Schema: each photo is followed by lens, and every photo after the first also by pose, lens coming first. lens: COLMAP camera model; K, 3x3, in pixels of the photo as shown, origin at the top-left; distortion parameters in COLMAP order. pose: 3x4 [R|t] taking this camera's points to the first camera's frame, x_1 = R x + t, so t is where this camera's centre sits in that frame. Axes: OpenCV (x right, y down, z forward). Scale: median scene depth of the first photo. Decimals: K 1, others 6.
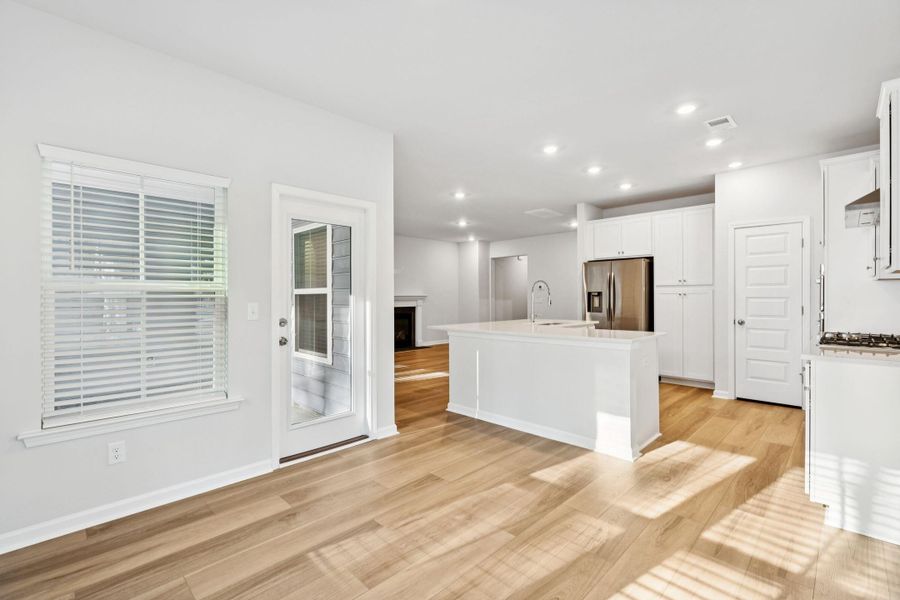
lens RADIAL K [[402.1, 0, 450.0], [0, 402.1, 300.0], [0, 0, 1]] dist [-0.000809, 0.000165]
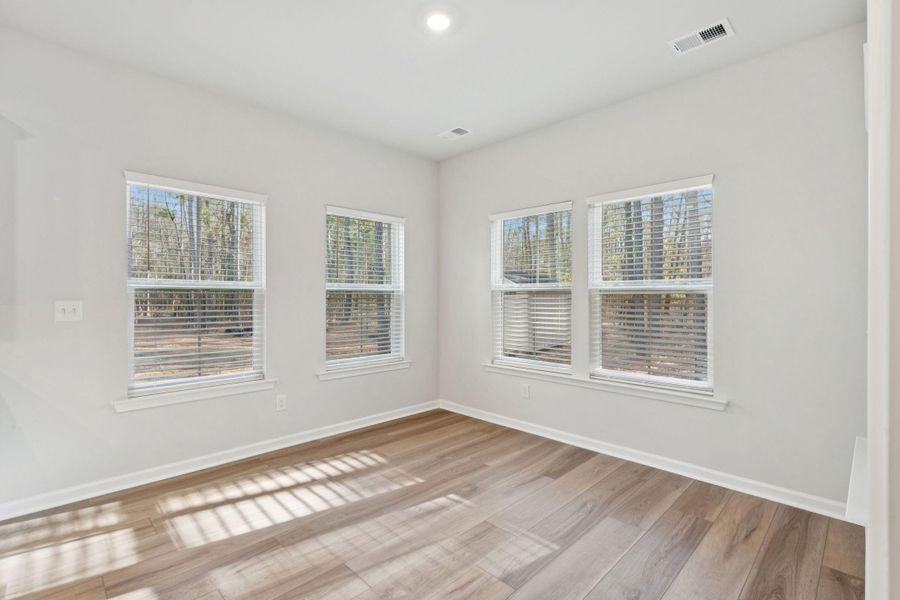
lens RADIAL K [[425.3, 0, 450.0], [0, 425.3, 300.0], [0, 0, 1]] dist [0.001608, 0.000304]
pose [[-0.999928, 0.003273, 0.011572, -0.089937], [0.003514, 0.999775, 0.020937, -0.017958], [-0.011501, 0.020976, -0.999714, 2.016856]]
